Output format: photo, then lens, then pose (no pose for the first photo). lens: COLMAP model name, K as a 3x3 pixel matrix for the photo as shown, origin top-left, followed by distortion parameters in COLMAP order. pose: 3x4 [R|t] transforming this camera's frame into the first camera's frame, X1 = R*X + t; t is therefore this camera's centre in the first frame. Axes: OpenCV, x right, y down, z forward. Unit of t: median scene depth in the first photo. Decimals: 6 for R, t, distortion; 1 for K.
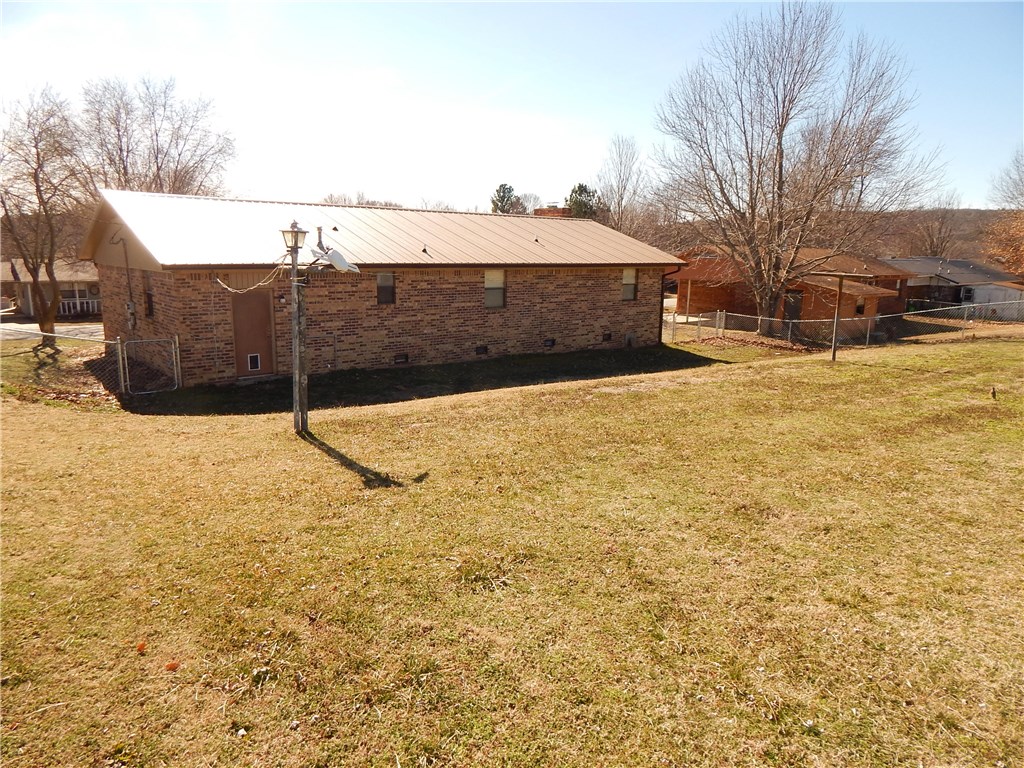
lens RADIAL K [[682.3, 0, 512.0], [0, 682.3, 384.0], [0, 0, 1]] dist [0.016437, -0.007958]
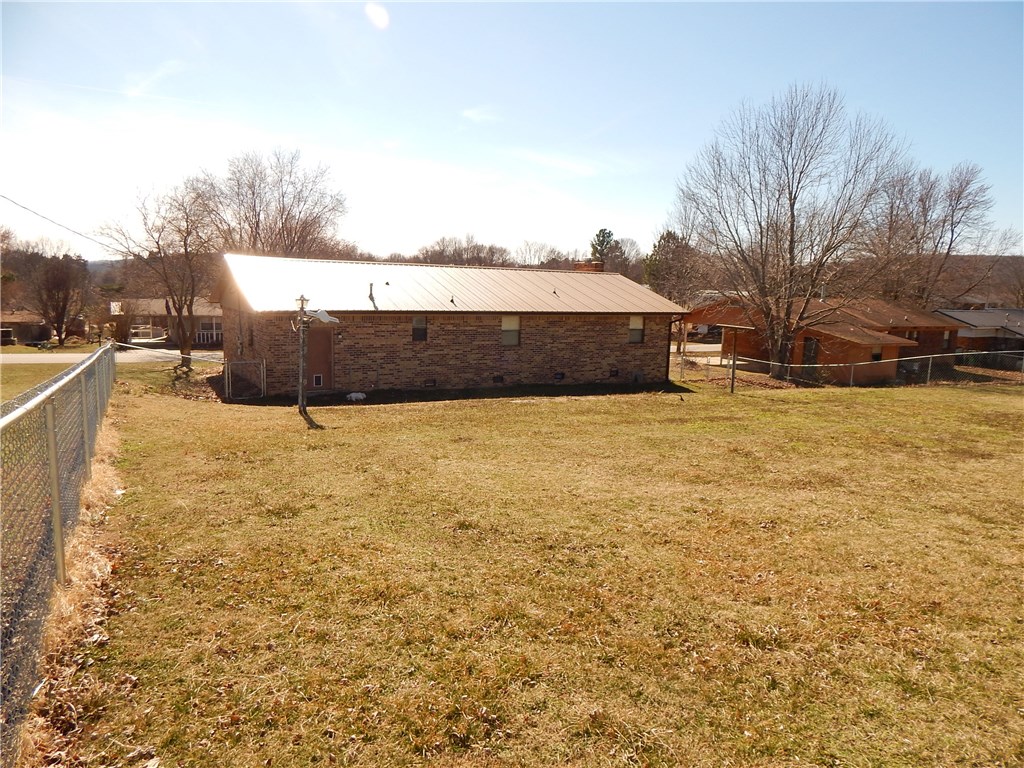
lens RADIAL K [[682.3, 0, 512.0], [0, 682.3, 384.0], [0, 0, 1]] dist [0.016437, -0.007958]
pose [[0.987151, 0.034966, -0.155918, 0.158245], [-0.043750, 0.997622, -0.053264, 0.022077], [0.153684, 0.059401, 0.986333, -0.209685]]
